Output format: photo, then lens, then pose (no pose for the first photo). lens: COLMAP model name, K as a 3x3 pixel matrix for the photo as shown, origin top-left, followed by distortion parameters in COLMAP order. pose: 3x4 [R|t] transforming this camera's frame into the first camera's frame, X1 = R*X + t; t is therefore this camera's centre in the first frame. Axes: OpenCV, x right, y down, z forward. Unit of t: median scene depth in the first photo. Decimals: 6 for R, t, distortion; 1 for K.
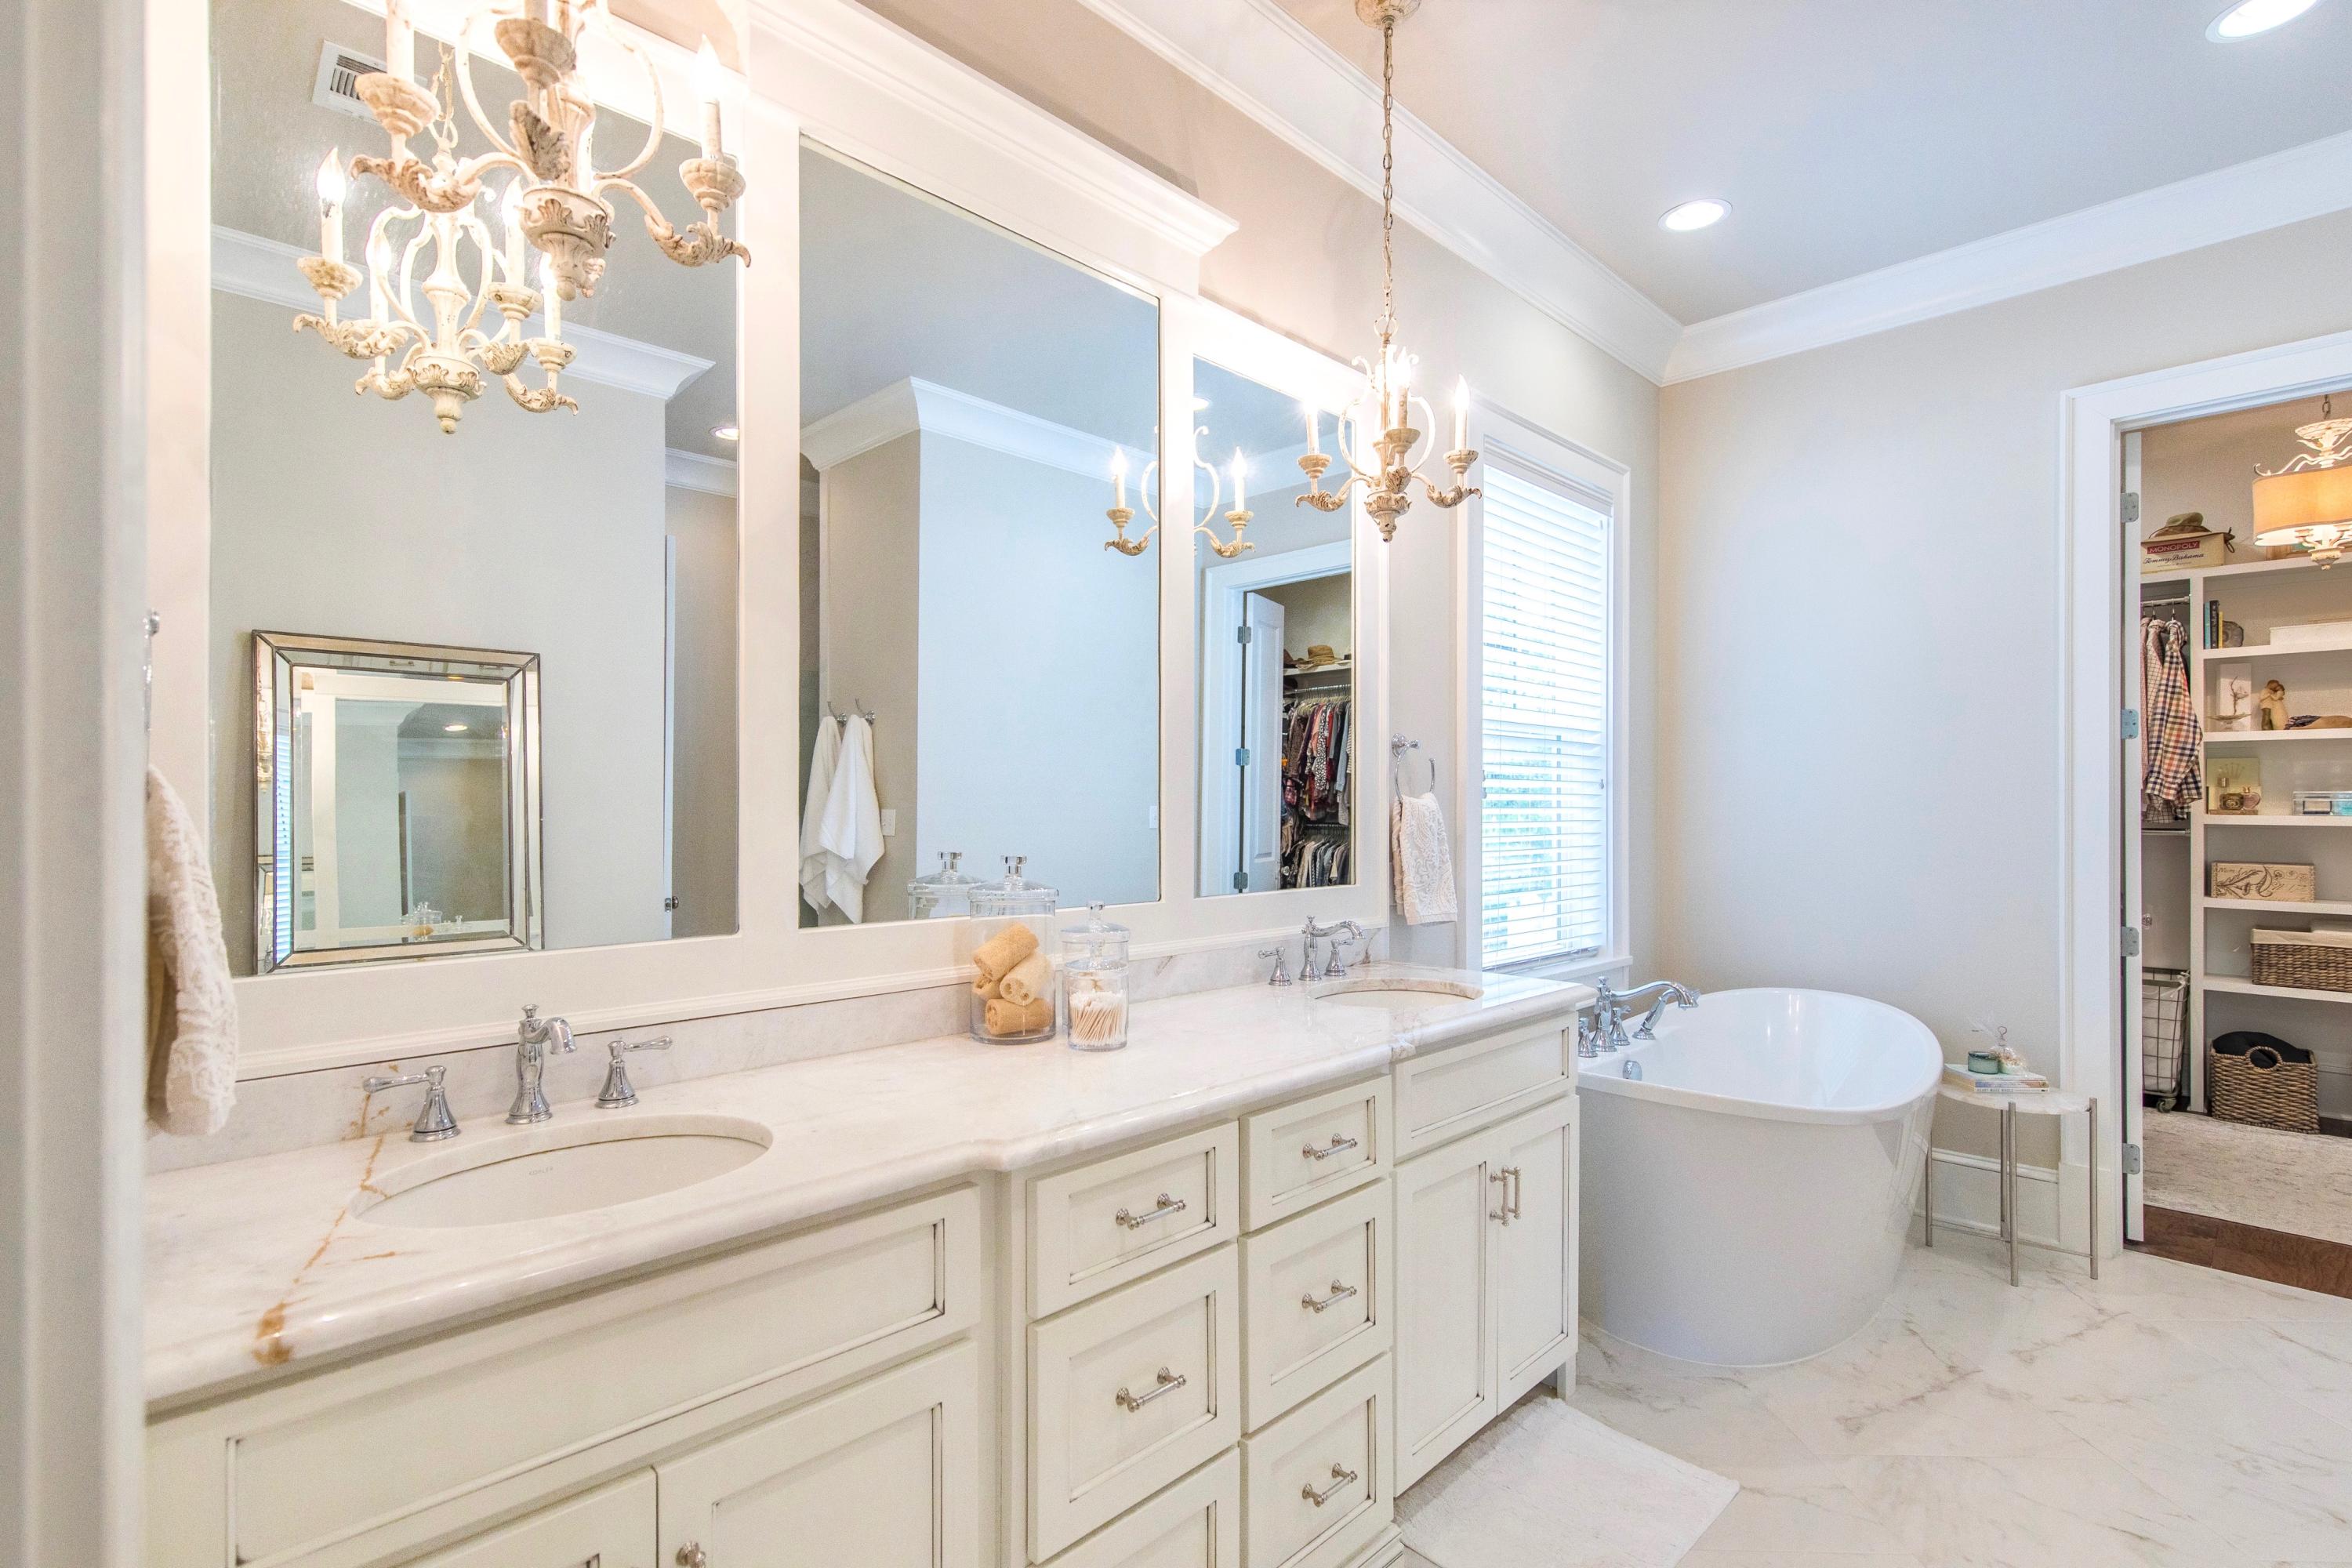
lens RADIAL K [[1115.9, 0, 1174.9], [0, 1115.9, 790.6], [0, 0, 1]] dist [-0.001736, 0.000374]
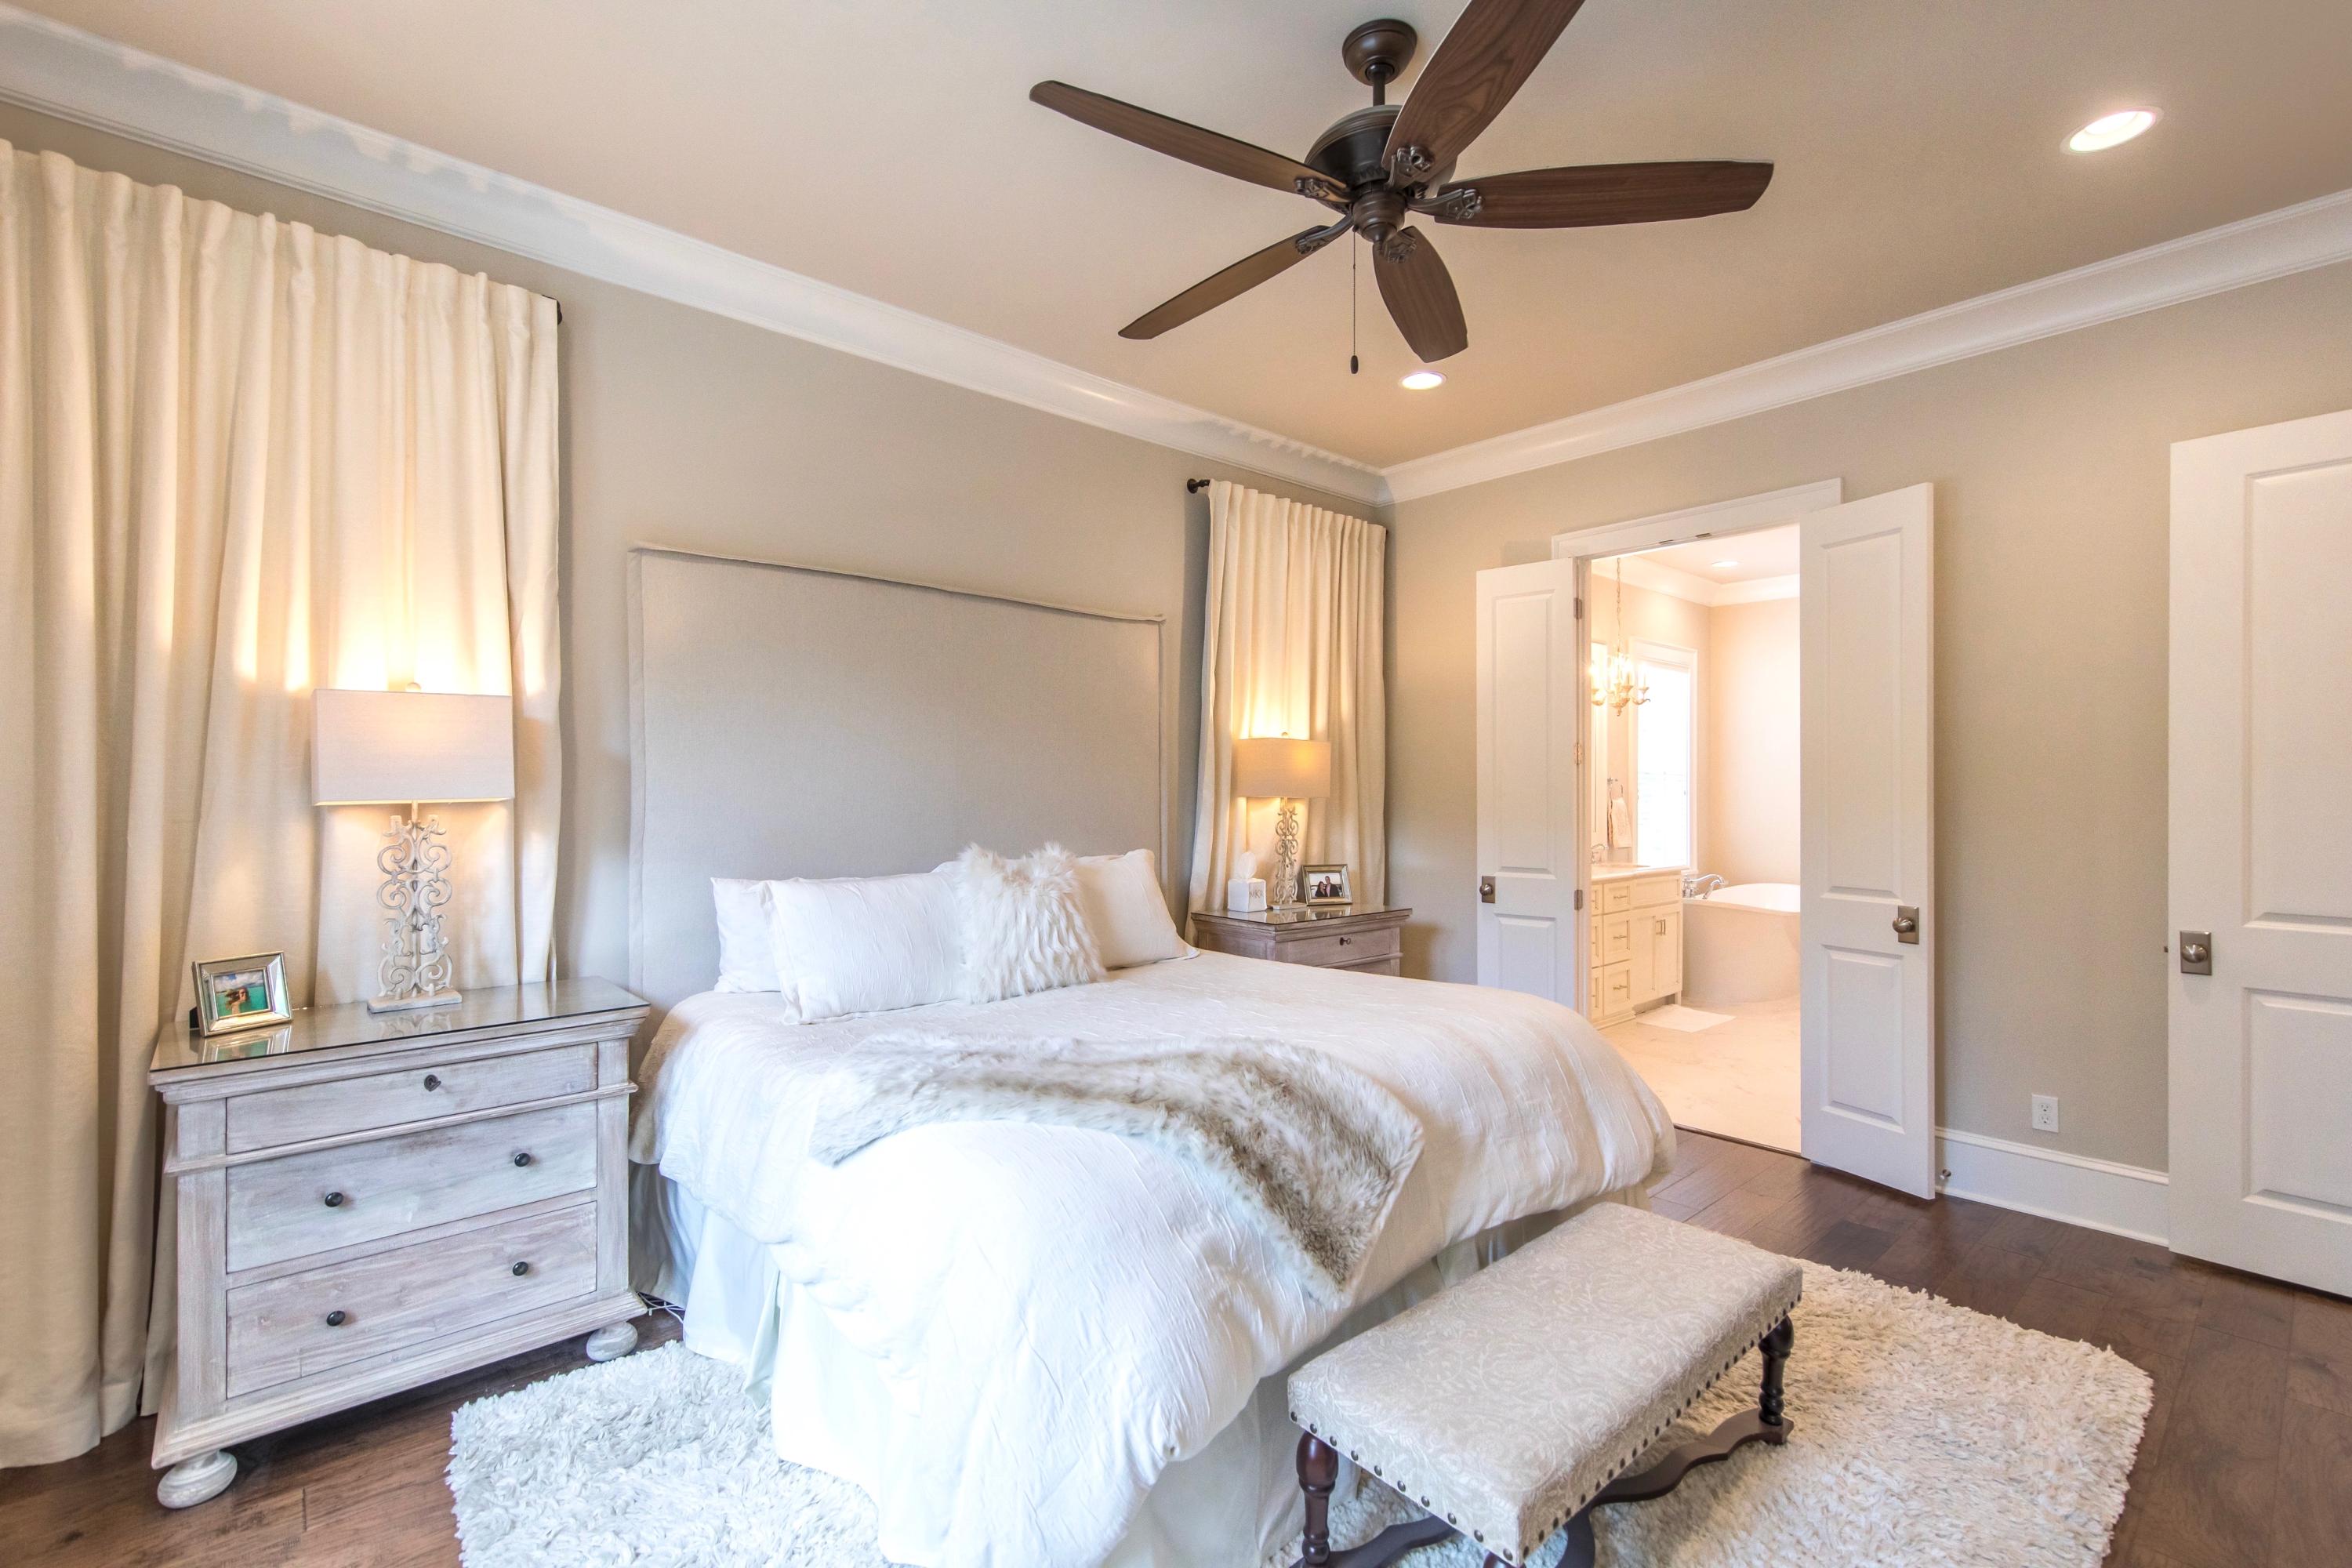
lens RADIAL K [[1047.0, 0, 1172.7], [0, 1047.0, 787.1], [0, 0, 1]] dist [0.001476, 0.000657]
pose [[0.998530, 0.004758, -0.053986, -0.344845], [-0.004651, 0.999987, 0.002121, -0.010841], [0.053996, -0.001867, 0.998539, -0.754795]]
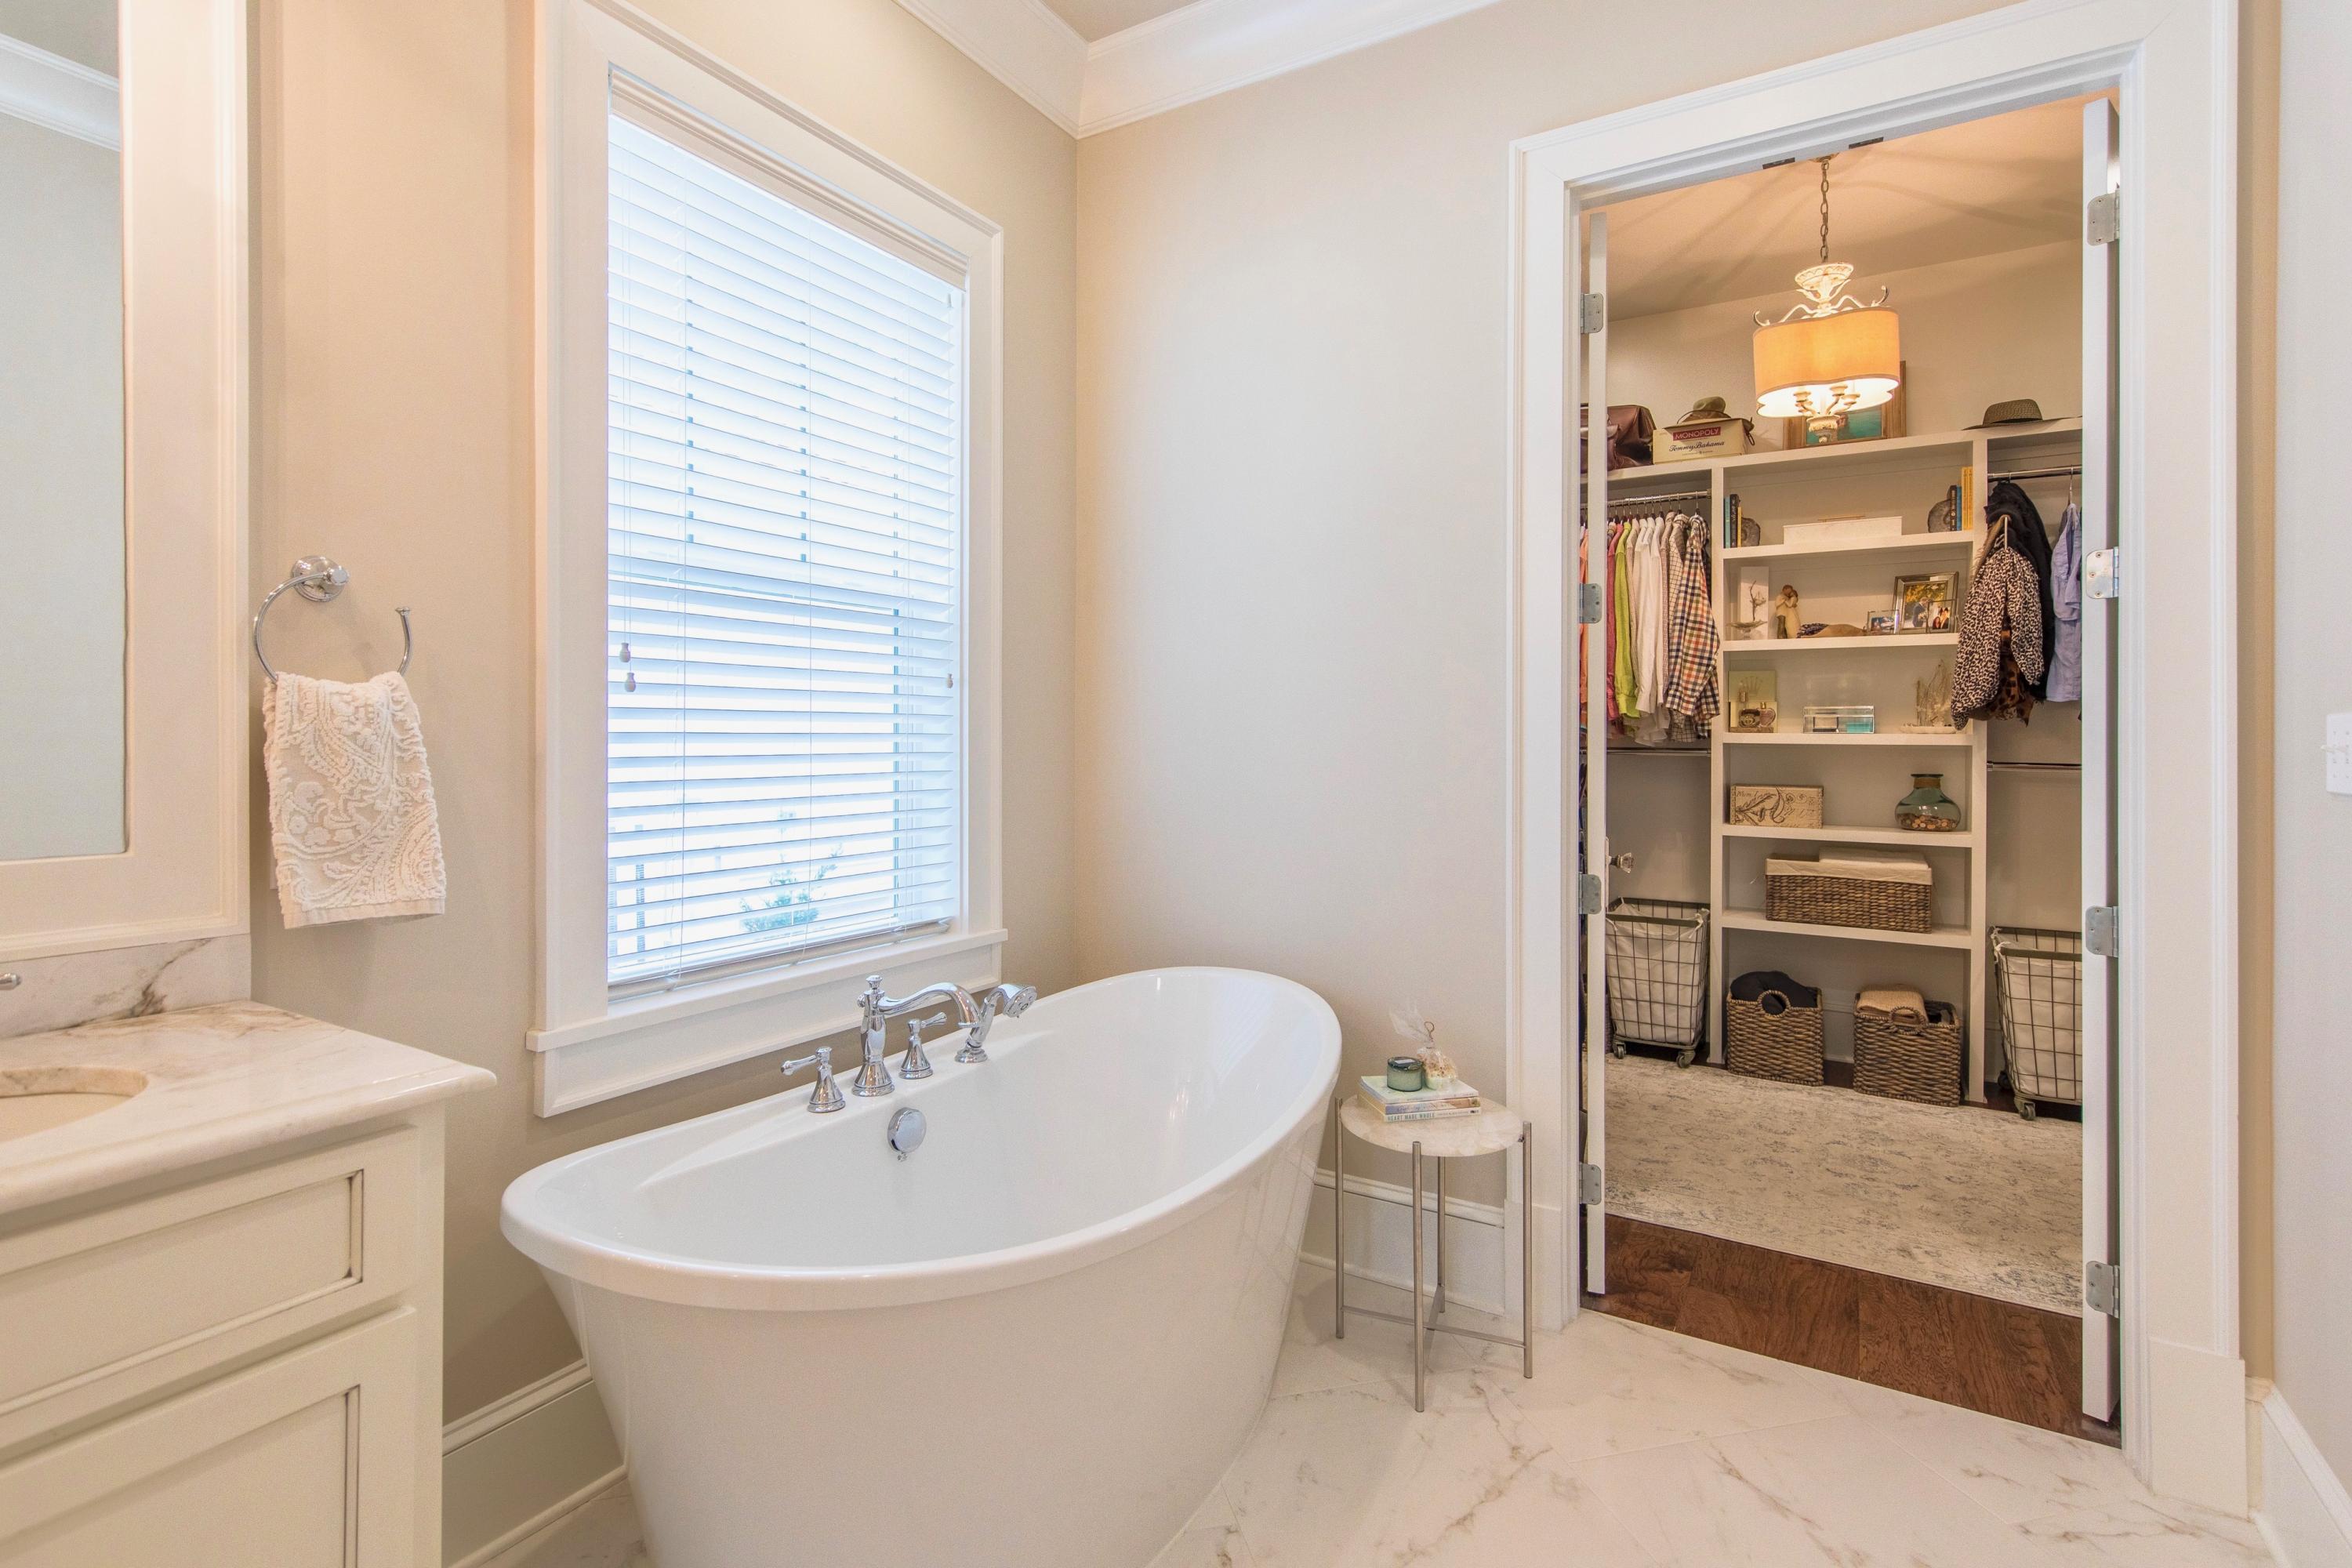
lens RADIAL K [[1115.9, 0, 1205.9], [0, 1115.9, 723.2], [0, 0, 1]] dist [-0.001736, 0.000374]
pose [[0.965535, 0.004091, 0.260242, 0.300155], [-0.004611, 0.999988, 0.001389, 0.015449], [-0.260233, -0.002541, 0.965542, 0.251816]]
